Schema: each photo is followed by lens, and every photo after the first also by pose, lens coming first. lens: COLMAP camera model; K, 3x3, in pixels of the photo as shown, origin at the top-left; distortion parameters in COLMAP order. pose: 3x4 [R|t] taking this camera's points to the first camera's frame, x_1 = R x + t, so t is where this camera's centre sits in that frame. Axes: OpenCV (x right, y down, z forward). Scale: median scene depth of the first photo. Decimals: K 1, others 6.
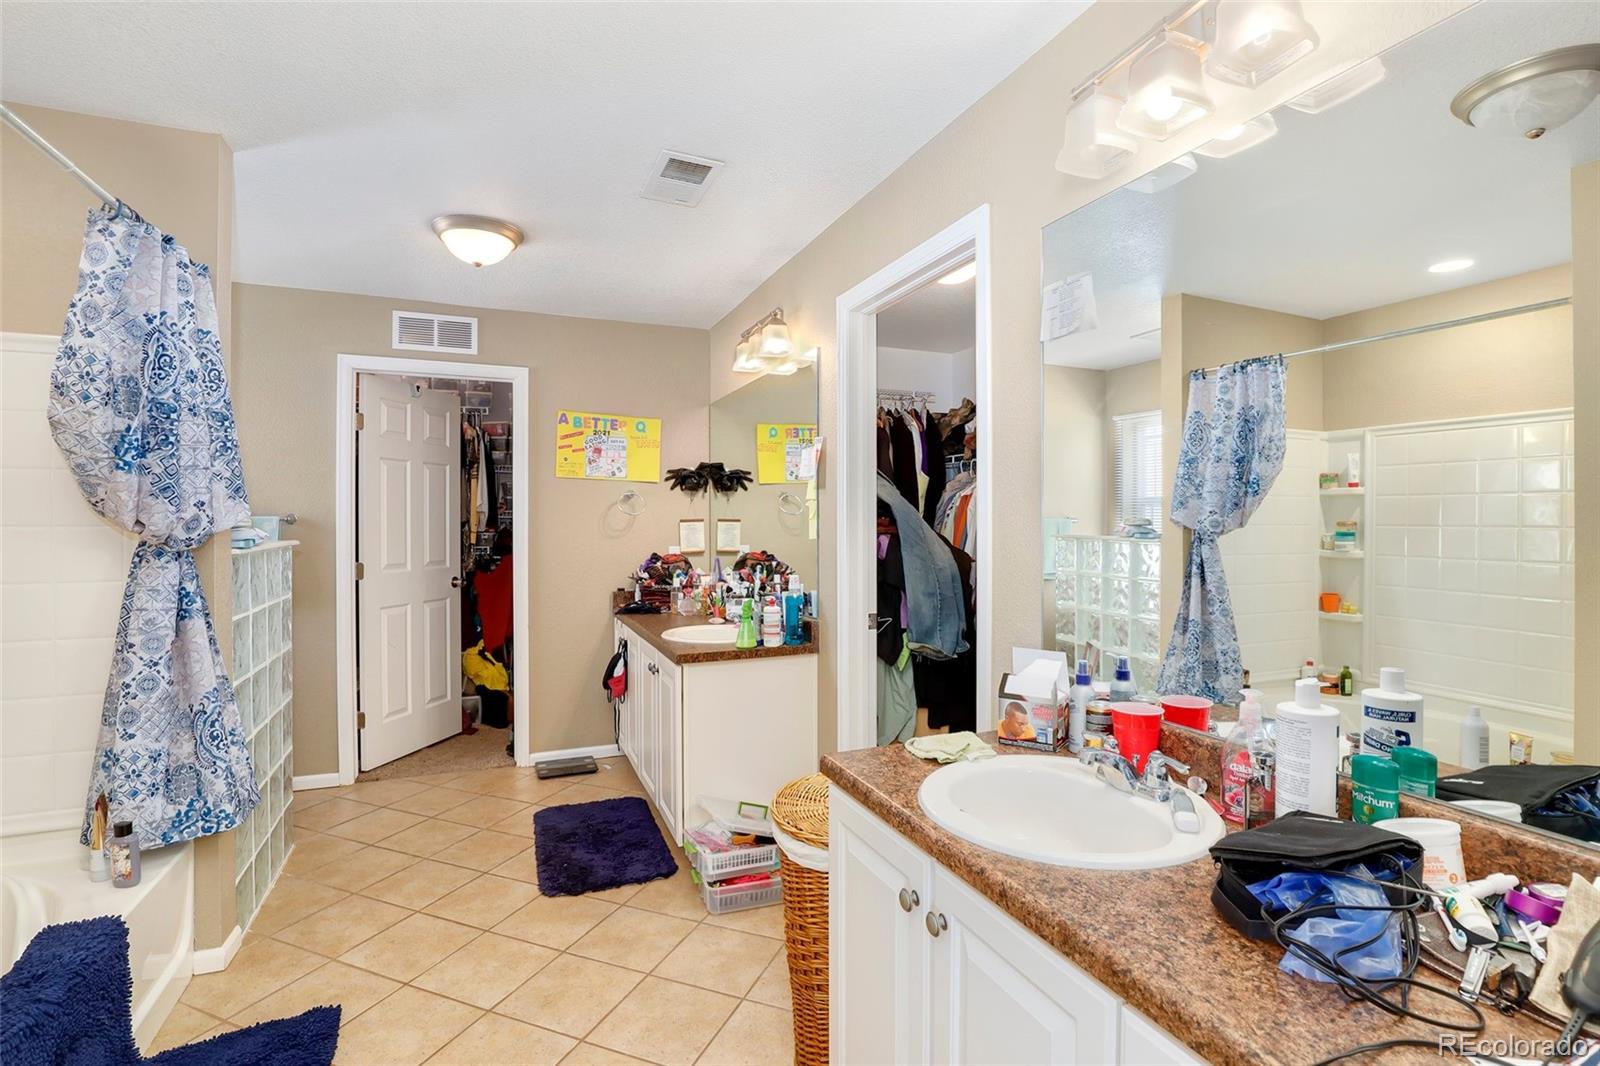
lens RADIAL K [[737.7, 0, 800.0], [0, 737.7, 523.0], [0, 0, 1]] dist [-0.033795, -0.000523]
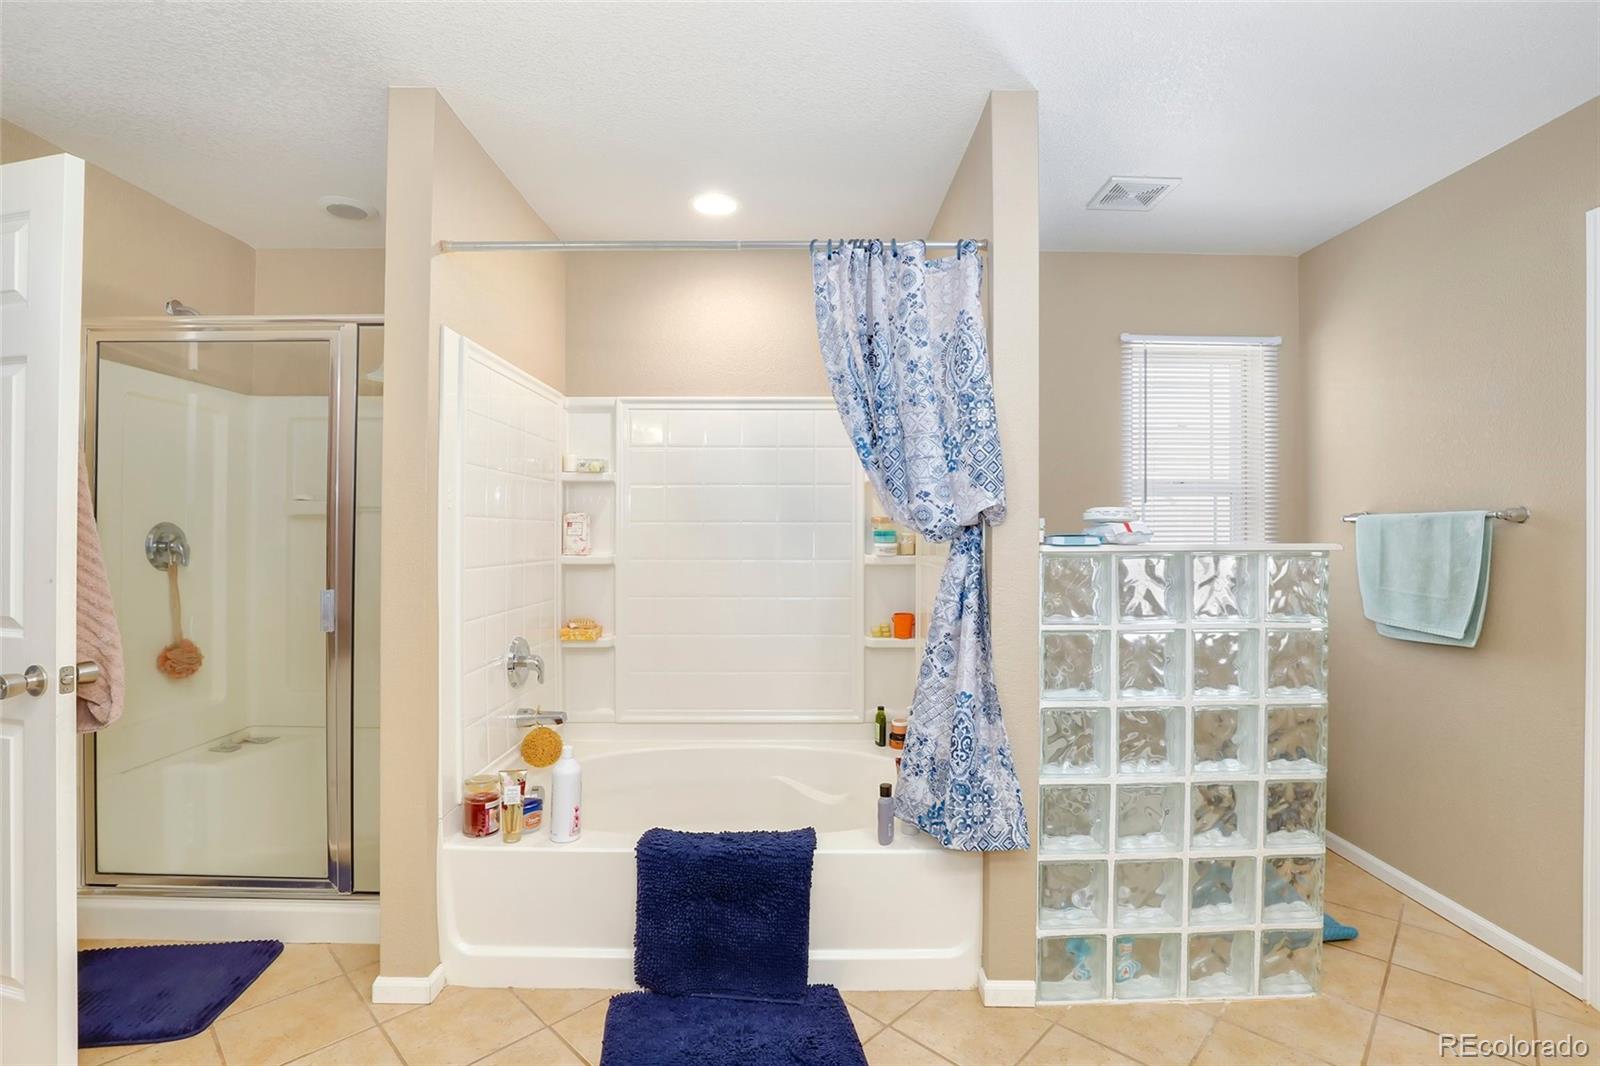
lens RADIAL K [[737.7, 0, 800.0], [0, 737.7, 523.0], [0, 0, 1]] dist [-0.033795, -0.000523]
pose [[-0.385803, -0.000001, -0.922581, 0.148469], [-0.006877, 0.999972, 0.002875, 0.010166], [0.922555, 0.007454, -0.385792, 1.232075]]
